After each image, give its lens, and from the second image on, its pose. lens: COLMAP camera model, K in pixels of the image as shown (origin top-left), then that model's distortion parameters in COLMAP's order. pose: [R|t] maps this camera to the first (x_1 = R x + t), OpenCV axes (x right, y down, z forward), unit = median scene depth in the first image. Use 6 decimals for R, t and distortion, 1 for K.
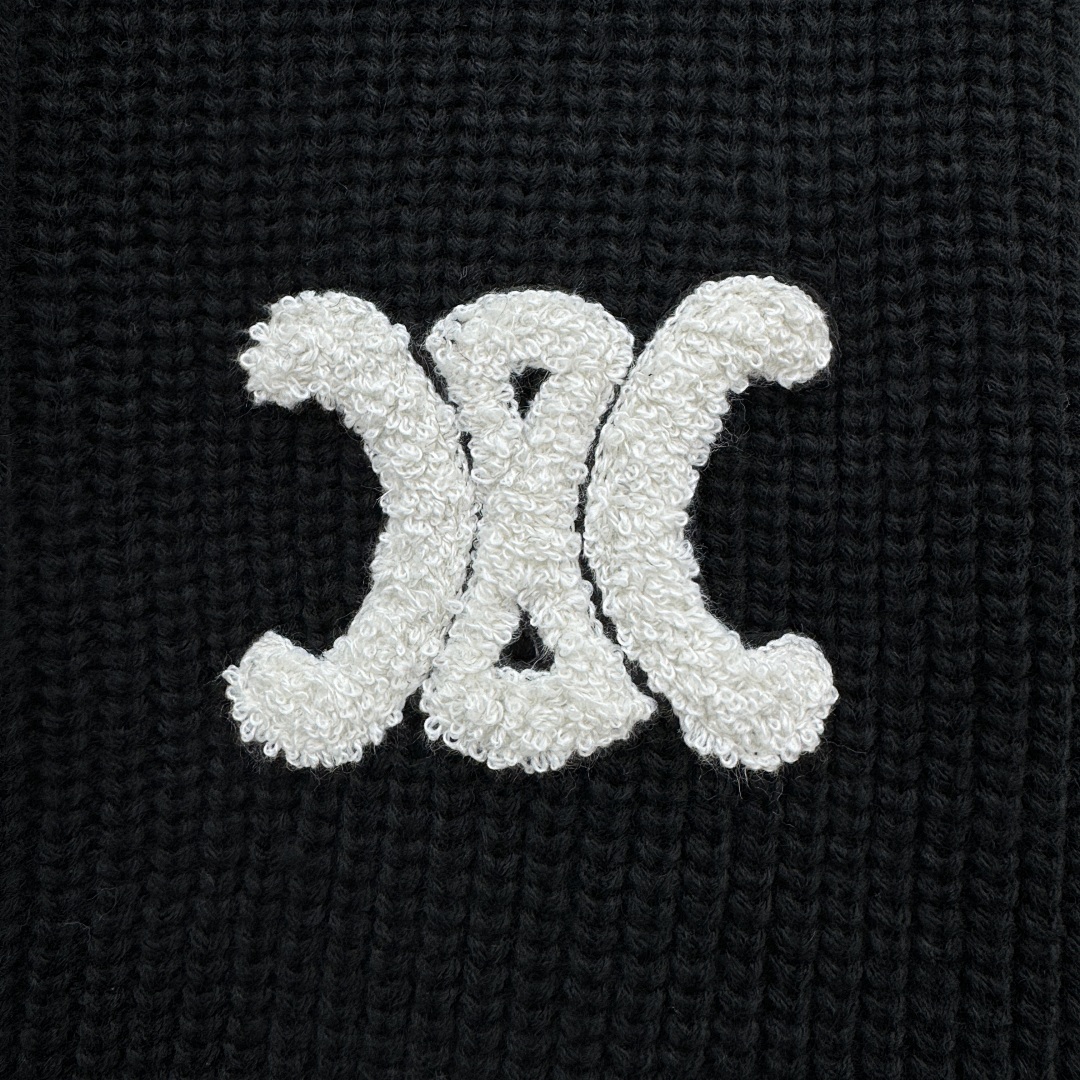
lens RADIAL K [[1002.8, 0, 540.7], [0, 1002.8, 483.4], [0, 0, 1]] dist [-0.006992, -0.000684]
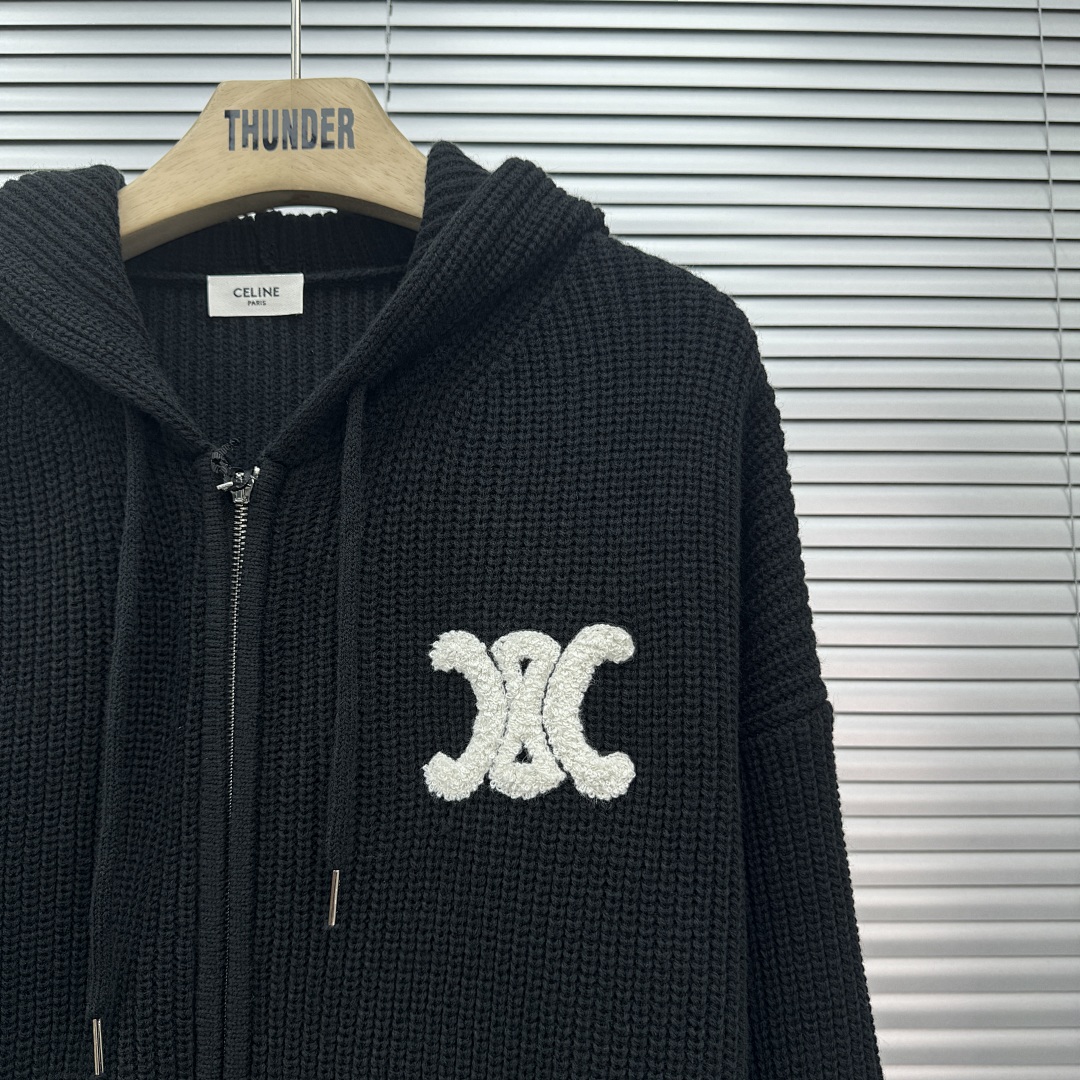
lens RADIAL K [[1140.2, 0, 540.0], [0, 1140.2, 540.0], [0, 0, 1]] dist [0.147972, -0.312108]
pose [[0.981090, -0.031587, -0.190959, 0.657321], [0.008771, 0.992836, -0.119164, -0.058091], [0.193355, 0.115236, 0.974338, -2.205312]]
